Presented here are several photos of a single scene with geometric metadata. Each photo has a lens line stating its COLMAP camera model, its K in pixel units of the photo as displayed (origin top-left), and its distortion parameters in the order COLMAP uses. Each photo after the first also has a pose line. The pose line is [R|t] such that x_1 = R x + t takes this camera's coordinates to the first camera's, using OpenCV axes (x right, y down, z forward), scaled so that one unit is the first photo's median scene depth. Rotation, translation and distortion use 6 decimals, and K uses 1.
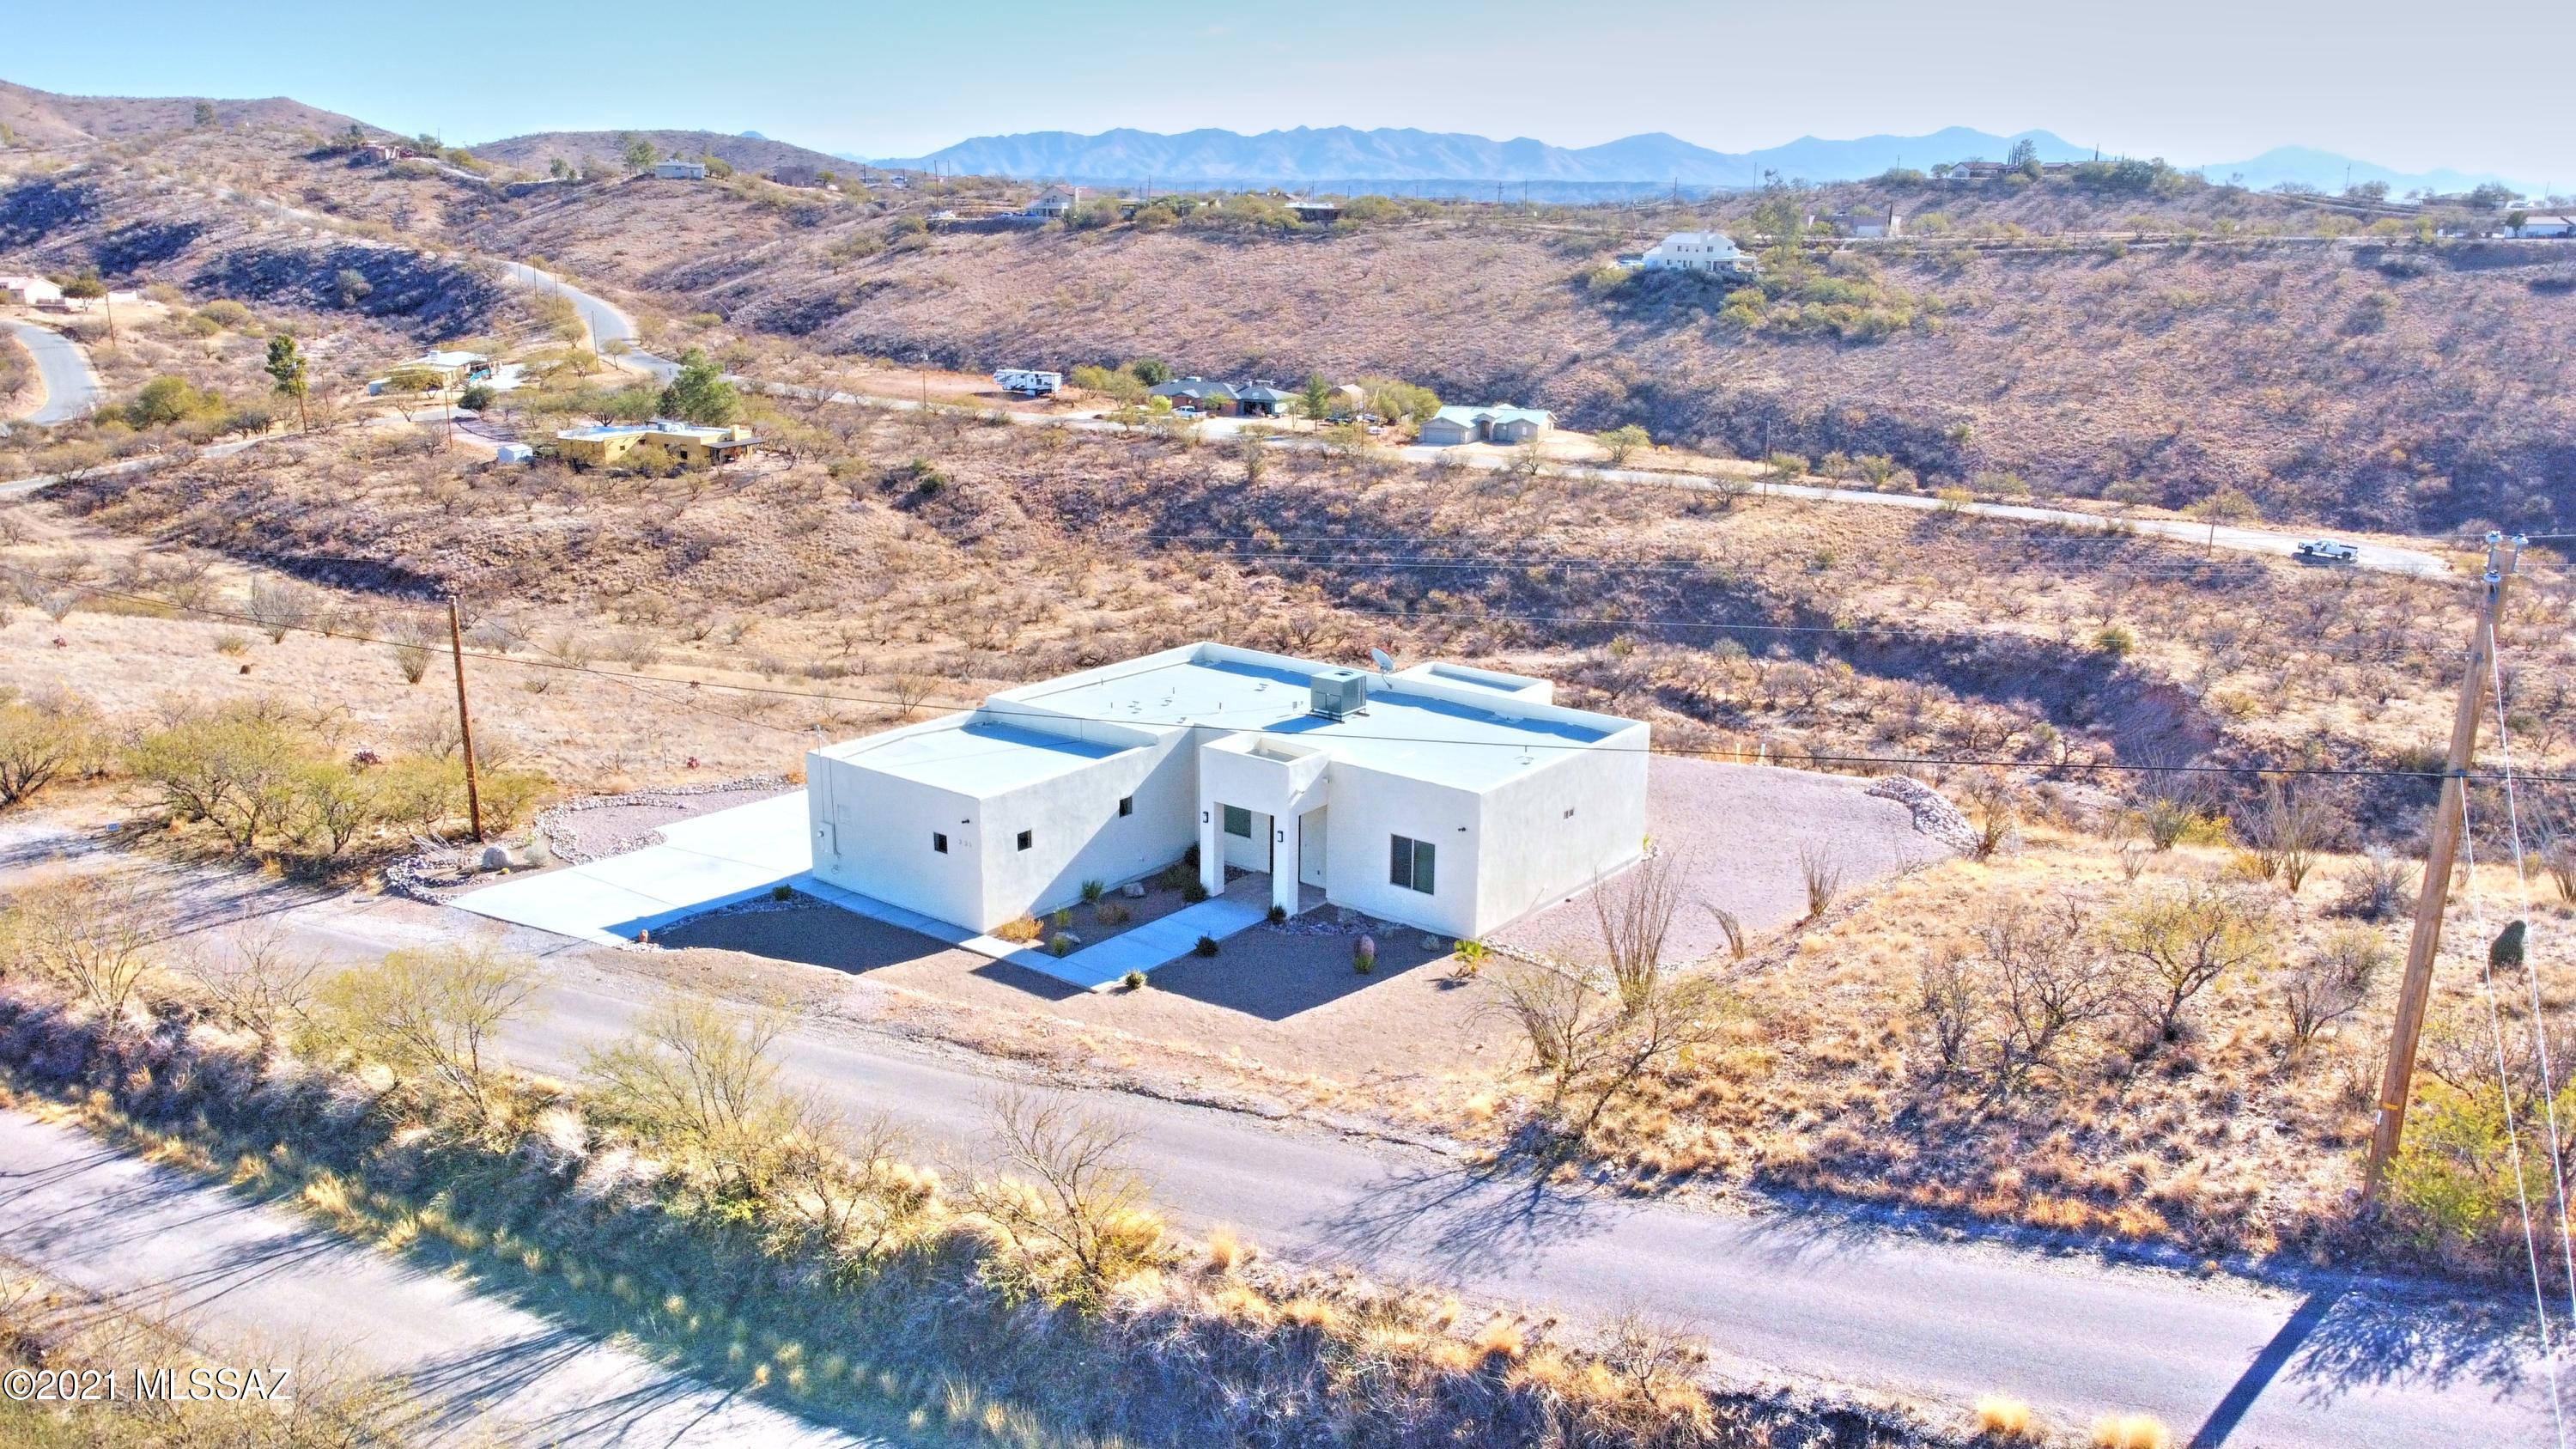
lens RADIAL K [[1935.5, 0, 1287.1], [0, 1935.5, 739.2], [0, 0, 1]] dist [0.009717, -0.013815]
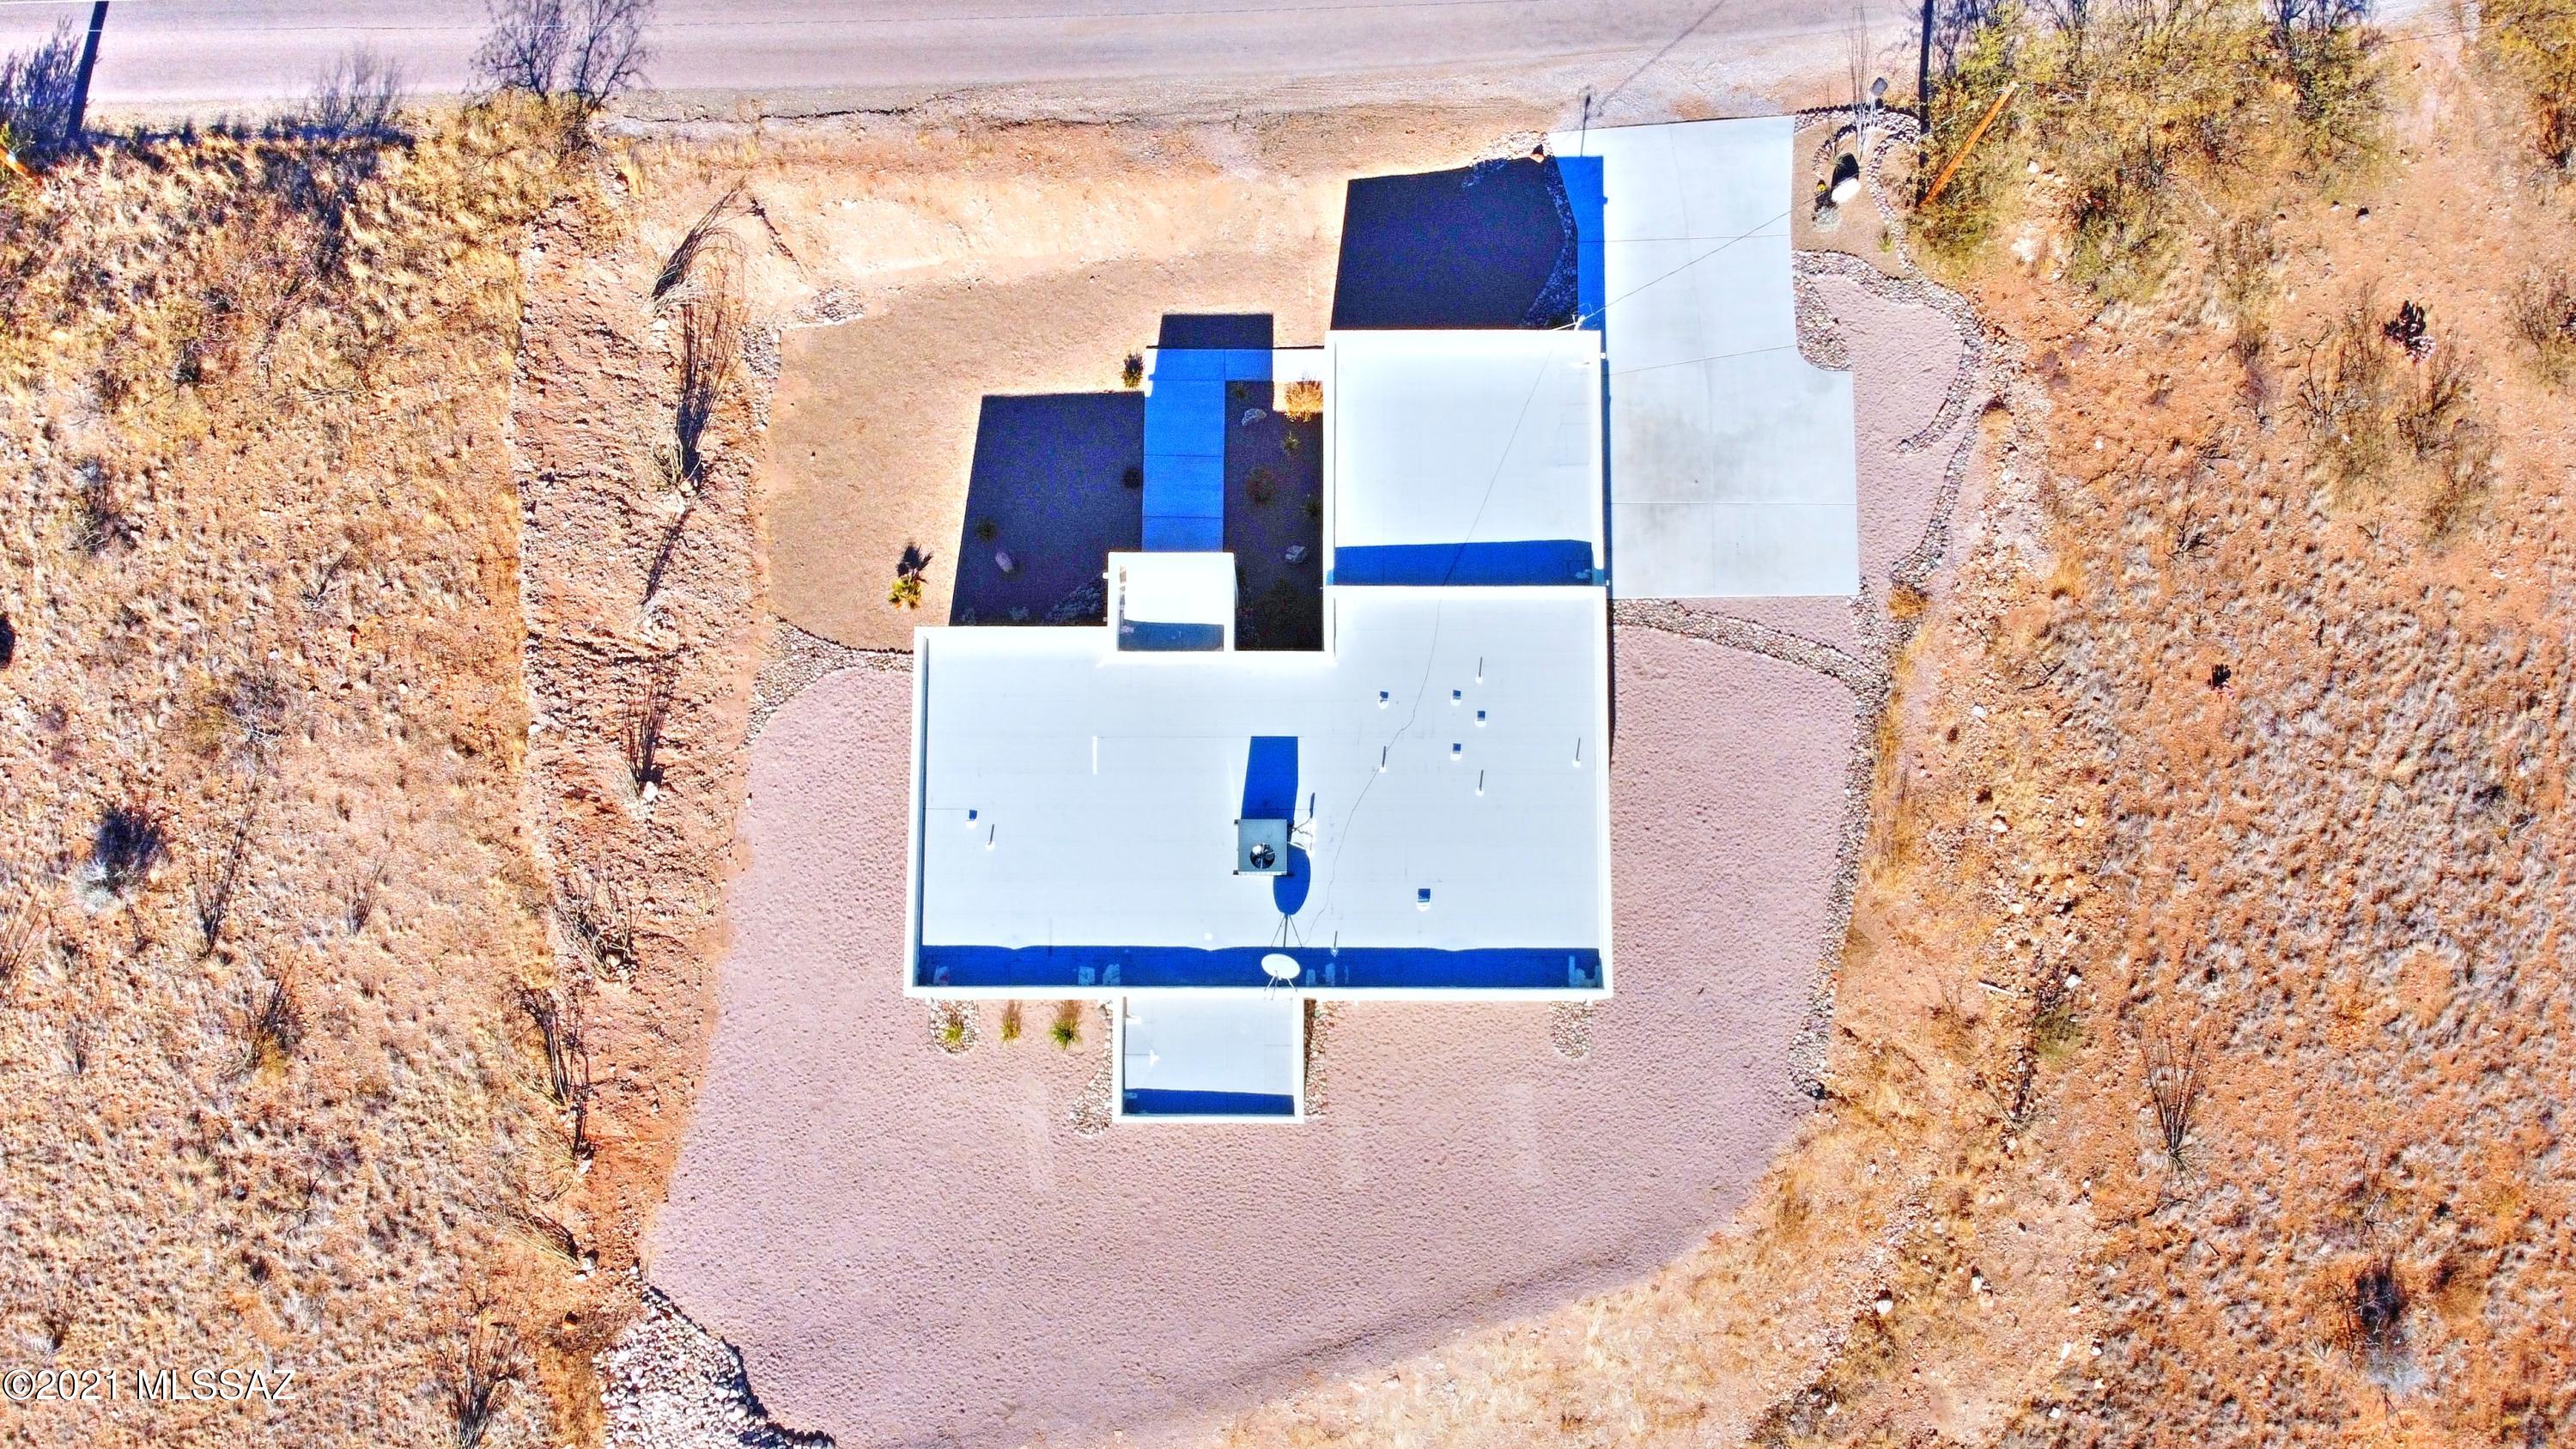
lens RADIAL K [[2049.5, 0, 1288.0], [0, 2049.5, 724.5], [0, 0, 1]] dist [-0.002285, -0.004730]
pose [[-0.784823, 0.611038, -0.103366, 0.013546], [-0.172696, -0.055454, 0.983413, -0.153238], [0.595171, 0.789656, 0.149045, 0.150089]]
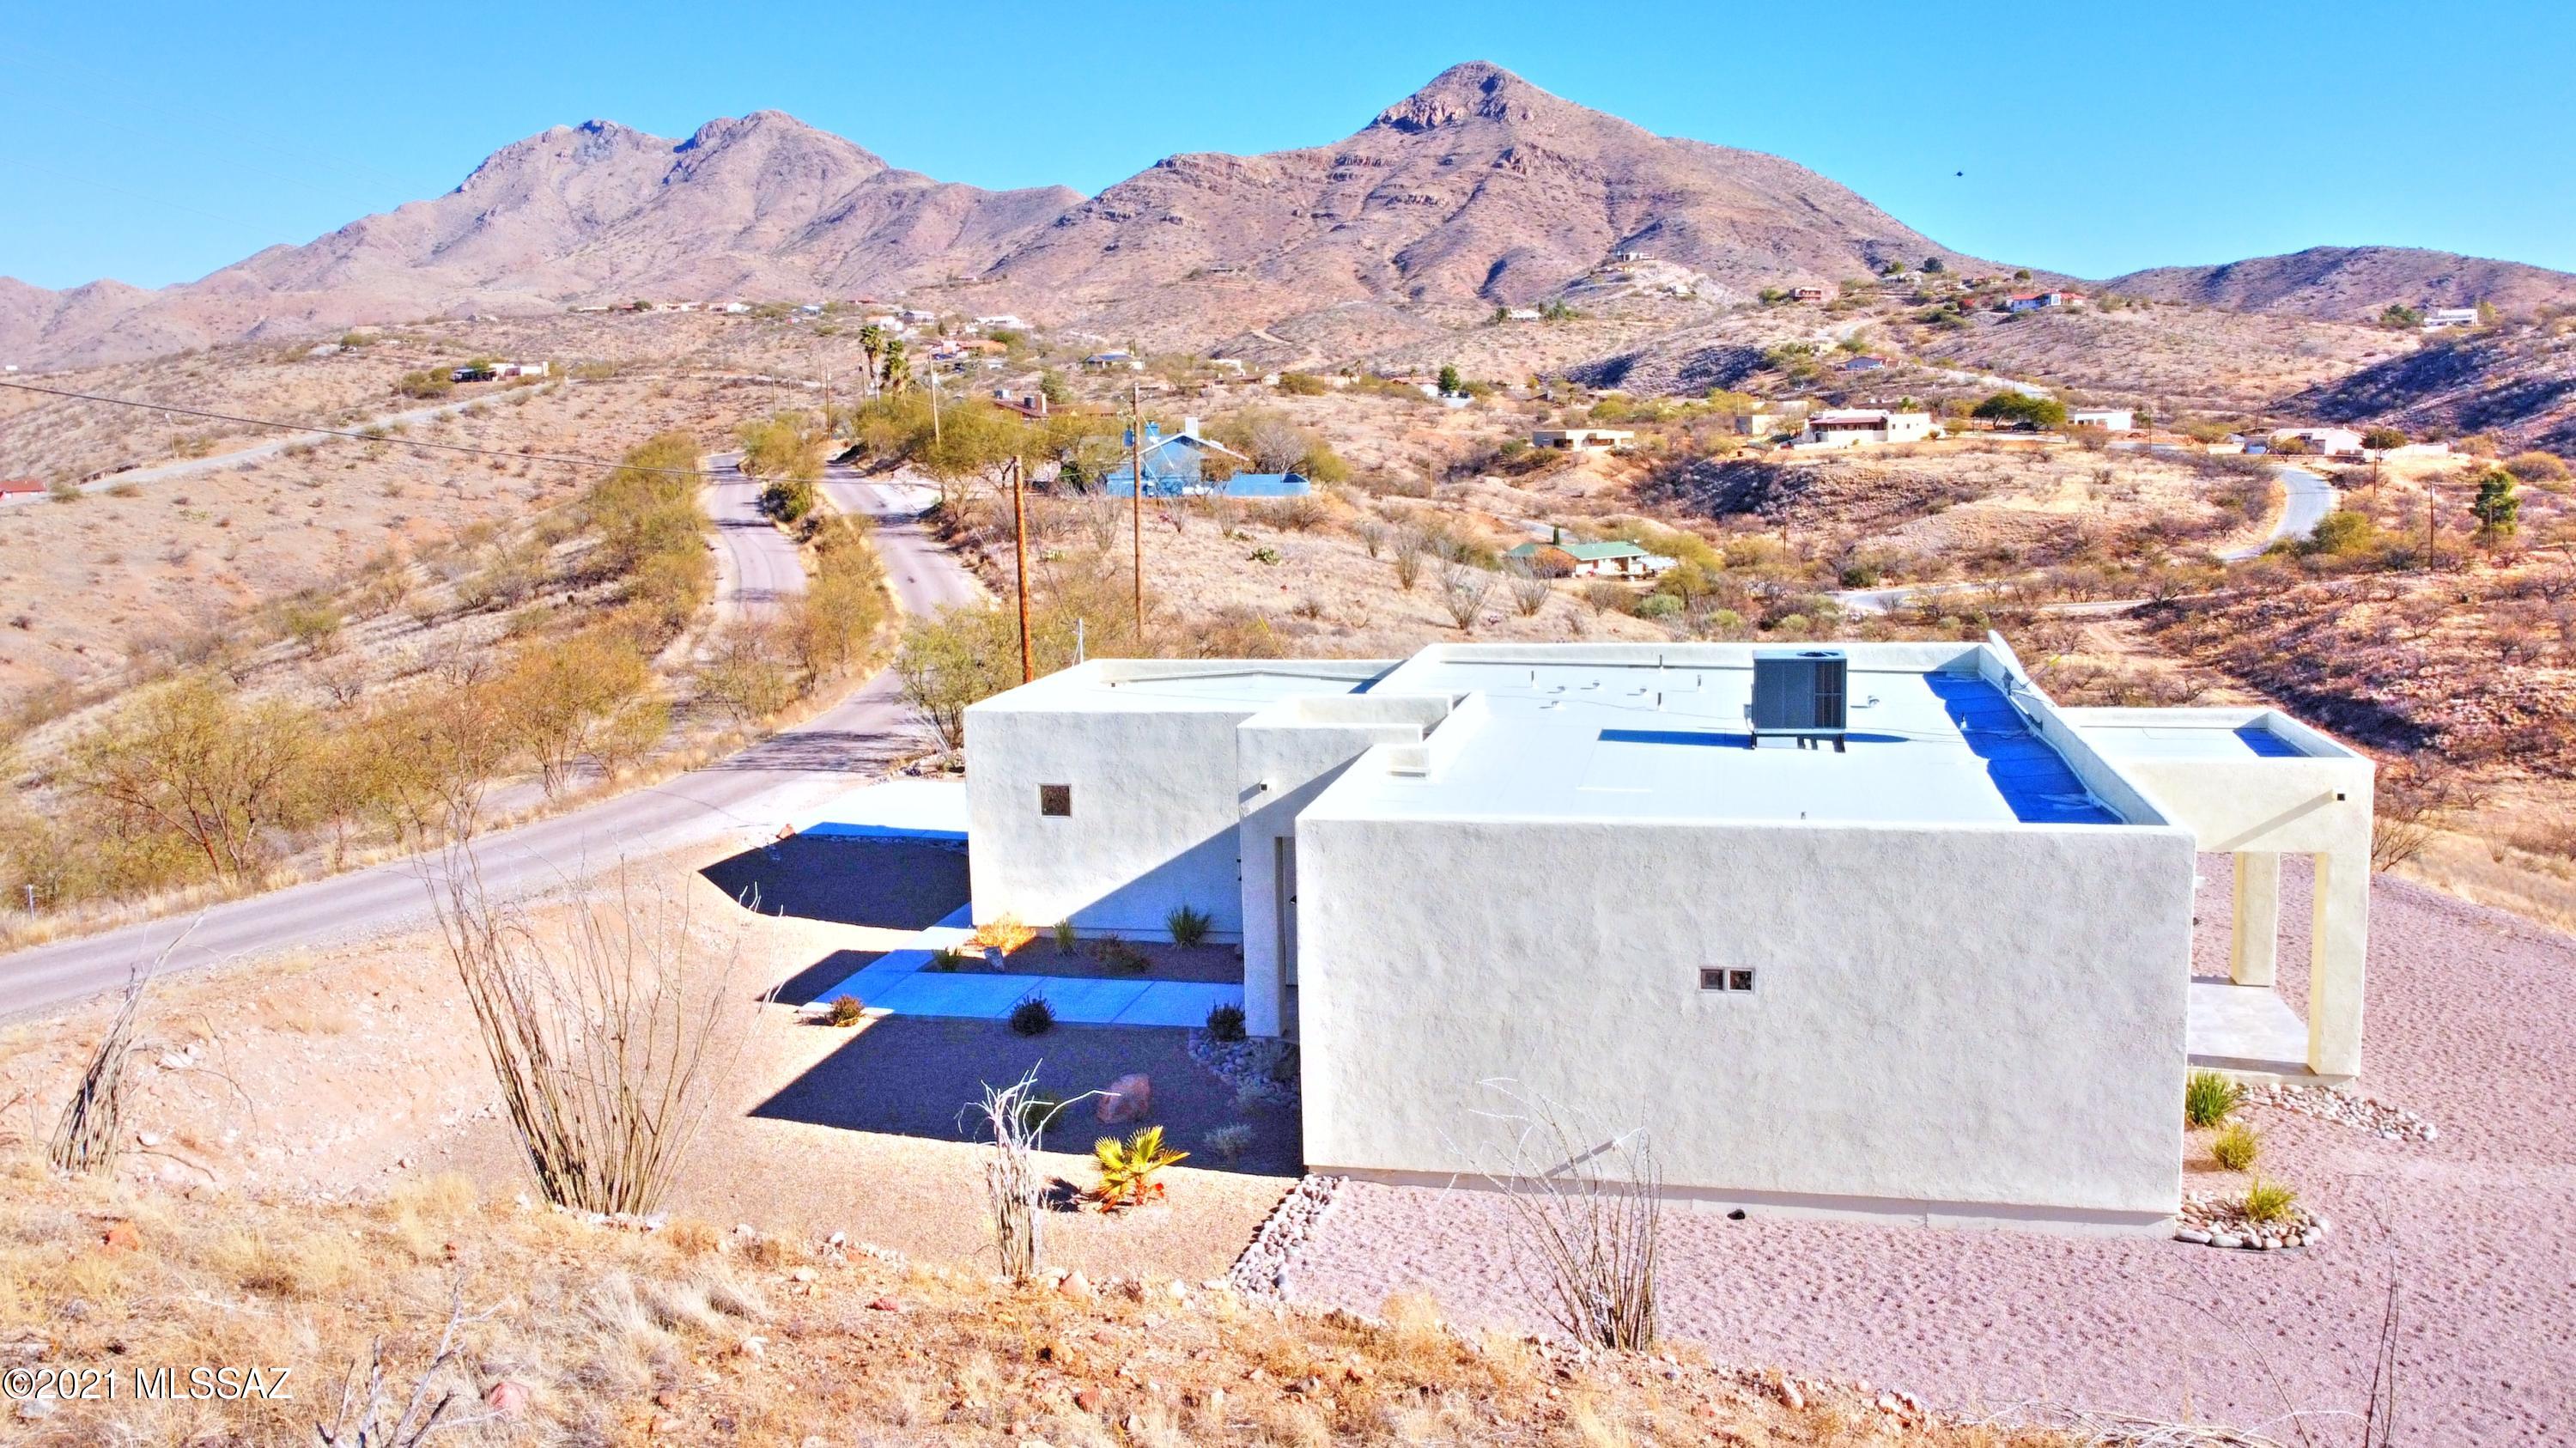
lens RADIAL K [[2049.4, 0, 1288.0], [0, 2049.4, 724.0], [0, 0, 1]] dist [-0.002285, -0.004730]
pose [[0.427134, 0.109556, -0.897527, 0.075810], [-0.211530, 0.977194, 0.018613, 0.000003], [0.879097, 0.181903, 0.440567, 0.119912]]
